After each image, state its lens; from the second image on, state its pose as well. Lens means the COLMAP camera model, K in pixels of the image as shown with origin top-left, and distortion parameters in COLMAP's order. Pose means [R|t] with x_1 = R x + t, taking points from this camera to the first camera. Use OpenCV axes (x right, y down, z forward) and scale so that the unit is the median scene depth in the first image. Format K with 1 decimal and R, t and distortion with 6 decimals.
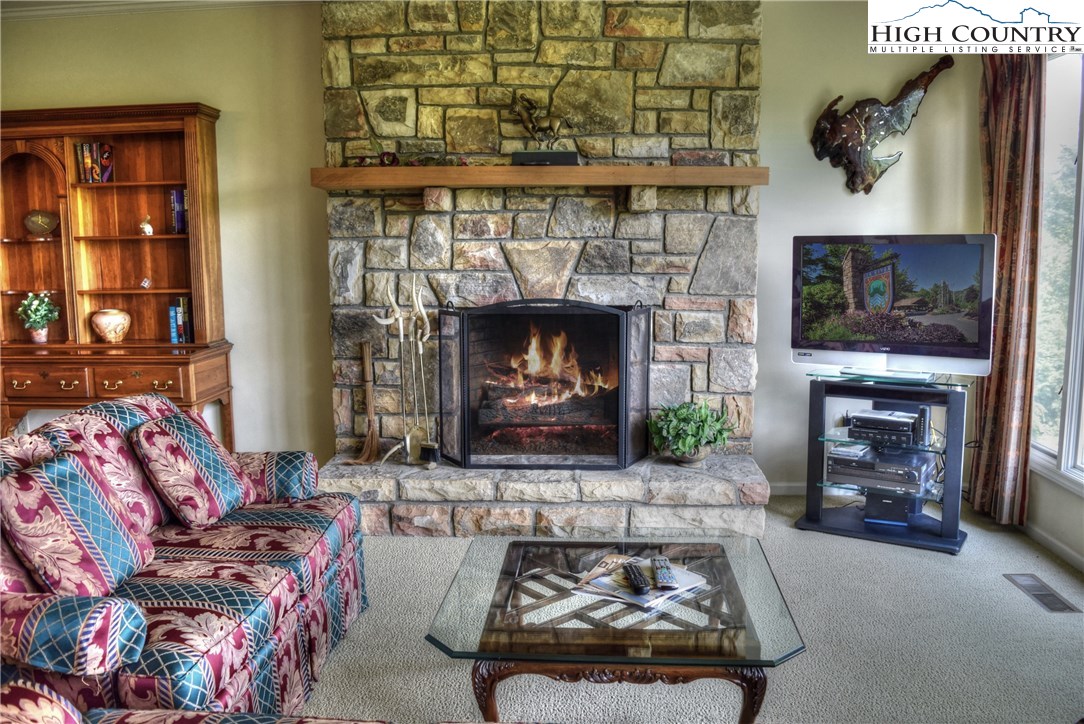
lens RADIAL K [[876.1, 0, 542.0], [0, 876.1, 362.0], [0, 0, 1]] dist [-0.101497, 0.011779]
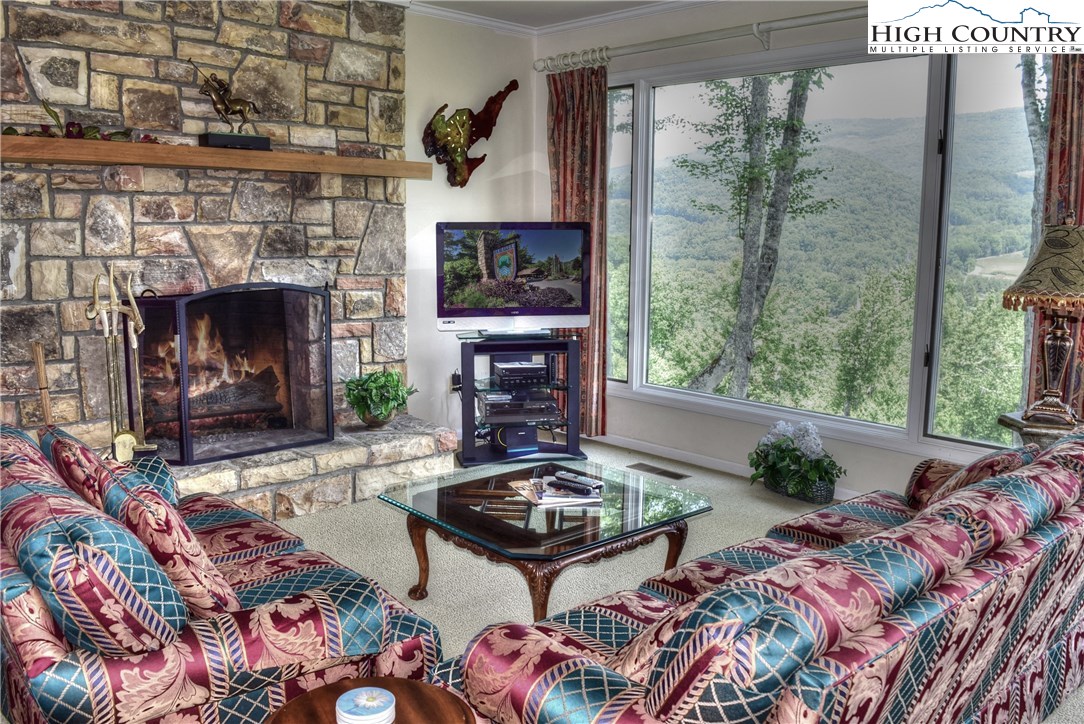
lens RADIAL K [[925.8, 0, 542.0], [0, 925.8, 362.0], [0, 0, 1]] dist [-0.093430, 0.013416]
pose [[0.681819, -0.093167, 0.725563, -0.521827], [0.085314, 0.995215, 0.047622, -0.004025], [-0.726529, 0.029432, 0.686506, 0.042124]]
